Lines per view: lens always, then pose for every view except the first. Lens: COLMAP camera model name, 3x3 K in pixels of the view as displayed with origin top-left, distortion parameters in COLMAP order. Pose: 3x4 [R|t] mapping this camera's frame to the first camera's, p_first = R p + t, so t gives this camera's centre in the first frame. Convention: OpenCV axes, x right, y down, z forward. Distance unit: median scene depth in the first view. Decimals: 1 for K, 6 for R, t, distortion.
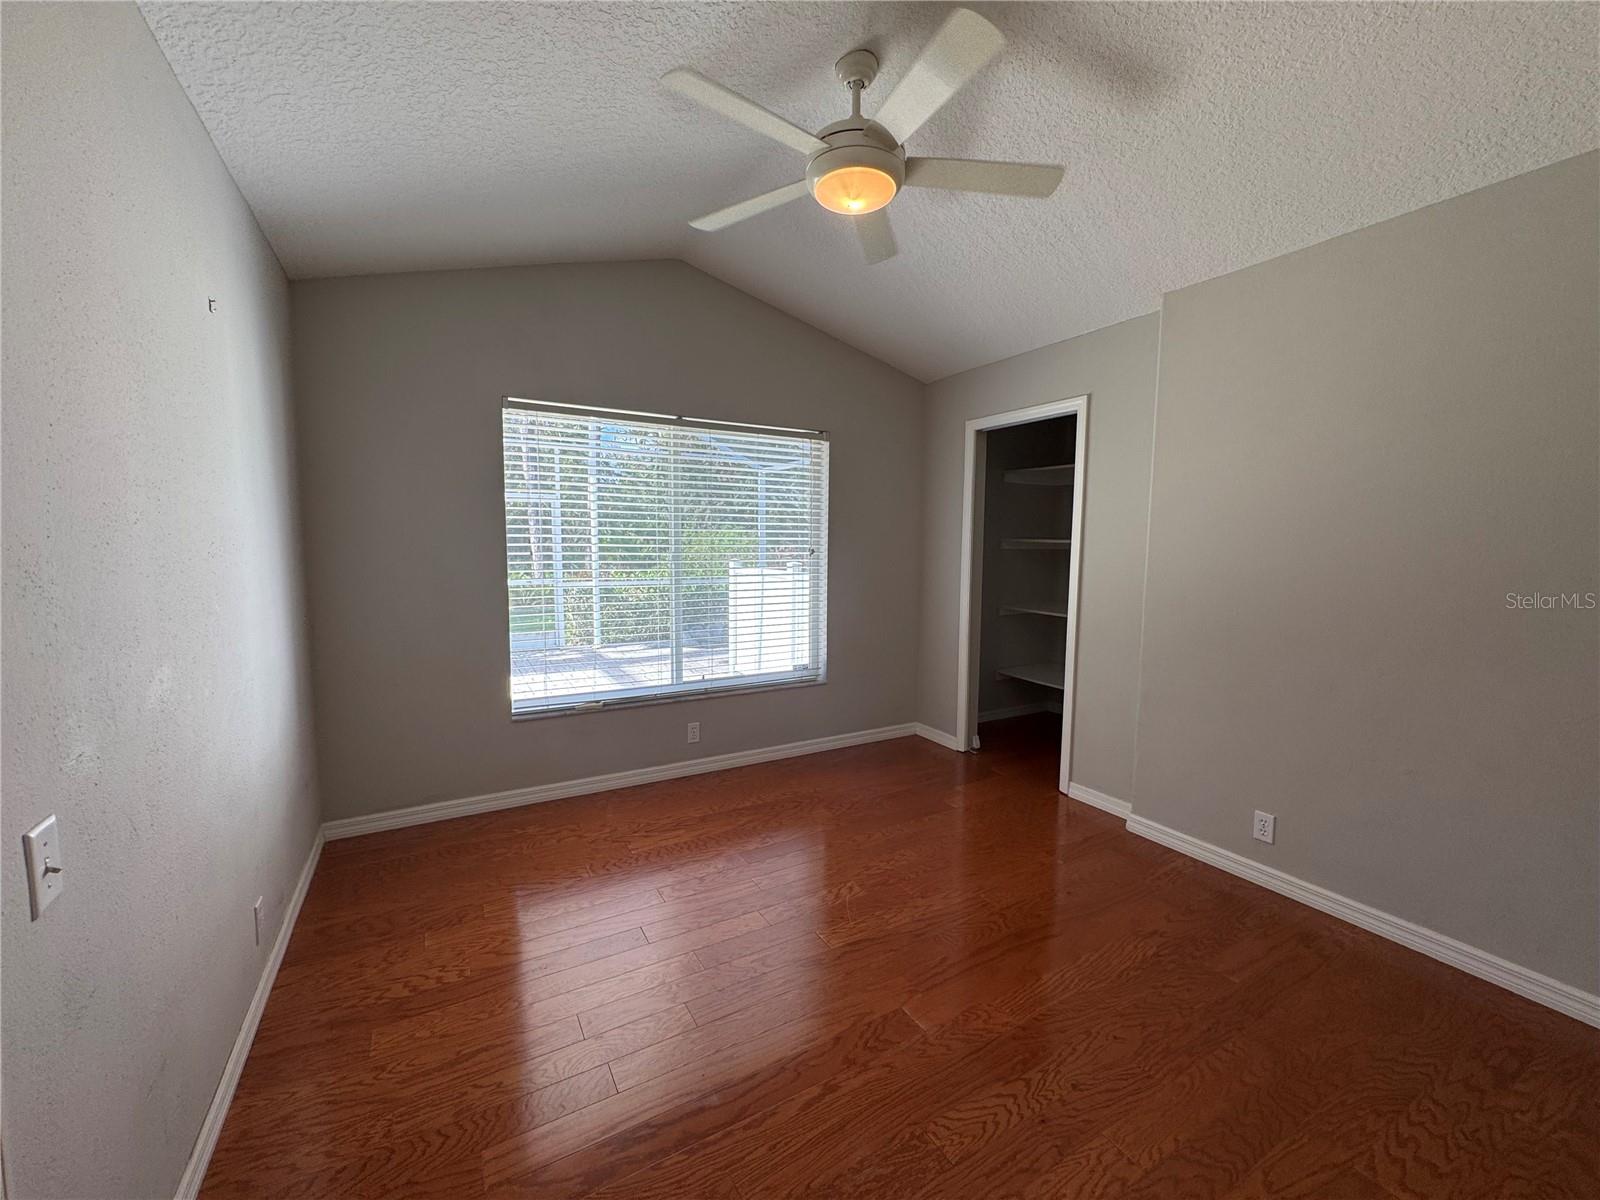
lens RADIAL K [[640.0, 0, 805.2], [0, 640.0, 601.8], [0, 0, 1]] dist [-0.002980, 0.001010]
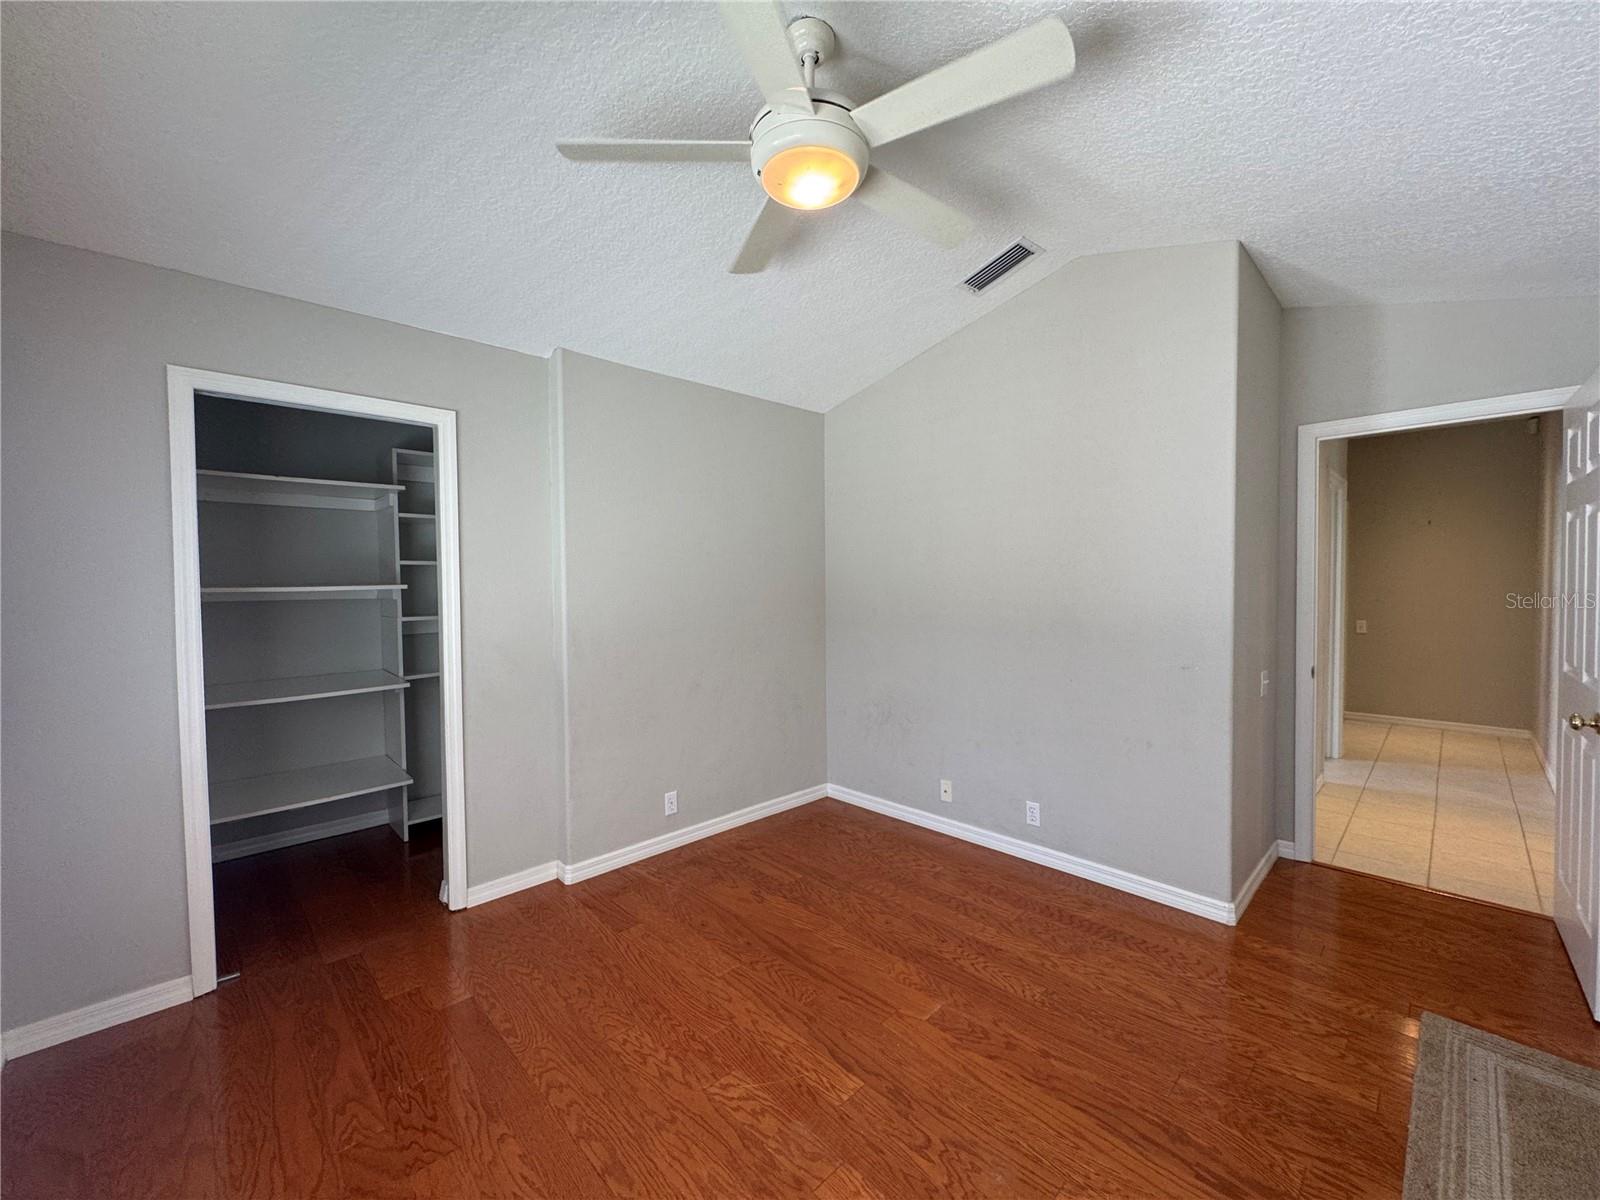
lens RADIAL K [[640.0, 0, 799.7], [0, 640.0, 598.8], [0, 0, 1]] dist [-0.002980, 0.001010]
pose [[-0.246273, -0.038711, 0.968427, -0.598826], [0.092854, 0.993664, 0.063333, -0.122534], [-0.964742, 0.105519, -0.241118, 1.013811]]
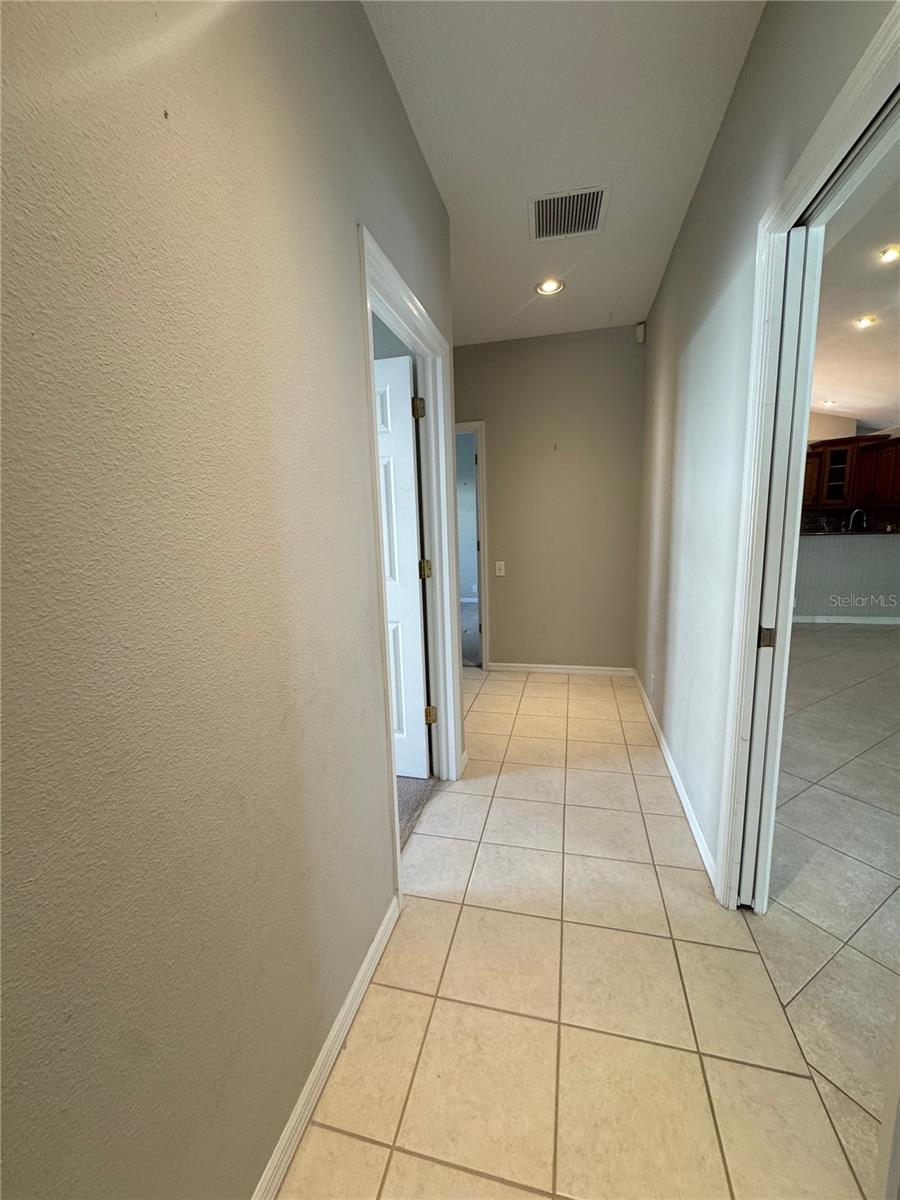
lens RADIAL K [[480.0, 0, 453.5], [0, 480.0, 599.6], [0, 0, 1]] dist [-0.002980, 0.001010]
pose [[-0.722775, -0.100143, 0.683789, 0.230140], [0.087546, 0.968206, 0.234335, 0.045045], [-0.685516, 0.229234, -0.691028, -0.385388]]
